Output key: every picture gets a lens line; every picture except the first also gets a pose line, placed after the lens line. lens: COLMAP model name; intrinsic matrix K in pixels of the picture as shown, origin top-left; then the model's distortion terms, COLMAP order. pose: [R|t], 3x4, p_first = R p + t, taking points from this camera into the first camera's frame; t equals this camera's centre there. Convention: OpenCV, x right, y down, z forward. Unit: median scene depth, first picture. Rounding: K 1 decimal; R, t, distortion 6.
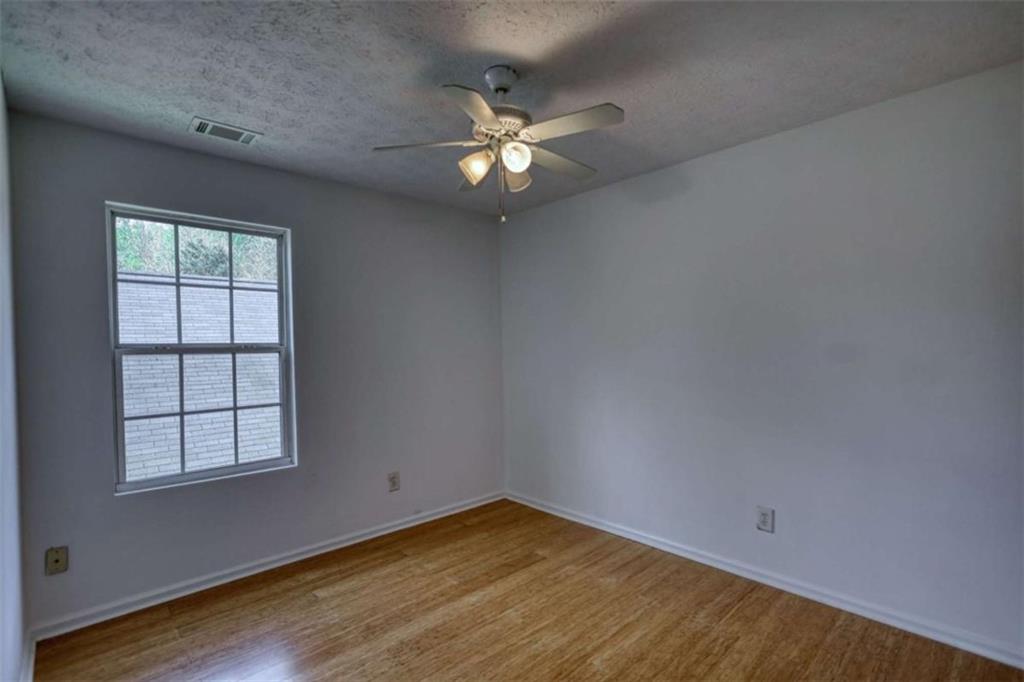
lens RADIAL K [[486.1, 0, 514.6], [0, 486.1, 344.2], [0, 0, 1]] dist [0.000669, -0.000249]
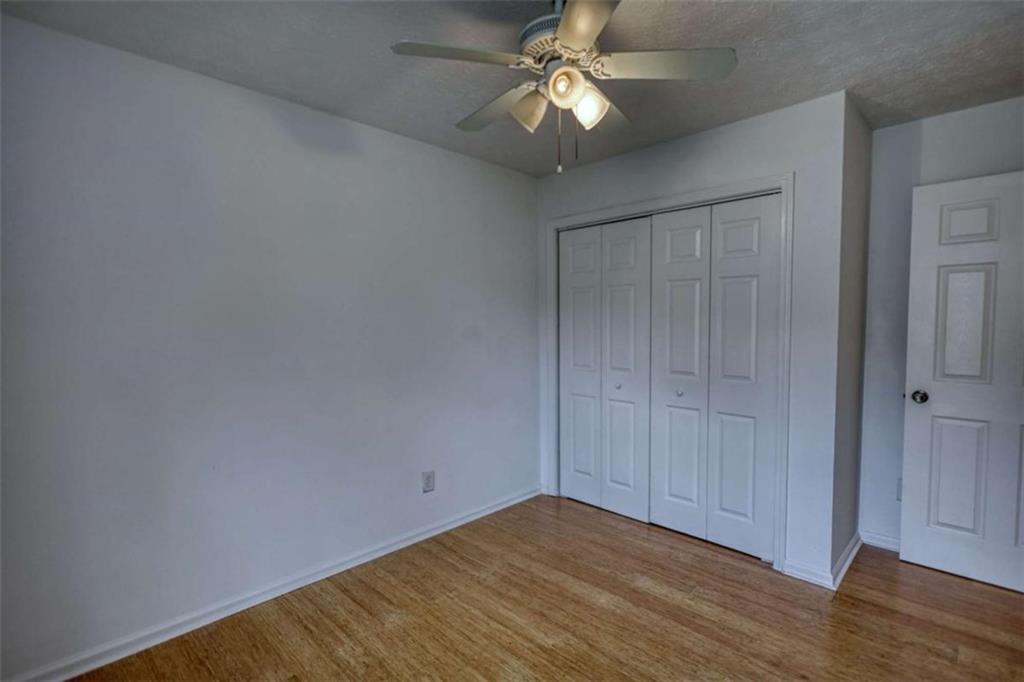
lens RADIAL K [[481.4, 0, 512.0], [0, 481.4, 341.0], [0, 0, 1]] dist [-0.001305, -0.000301]
pose [[-0.023209, -0.032299, 0.999209, -0.636879], [0.015390, 0.999348, 0.032661, -0.003046], [-0.999612, 0.016136, -0.022696, 0.861478]]
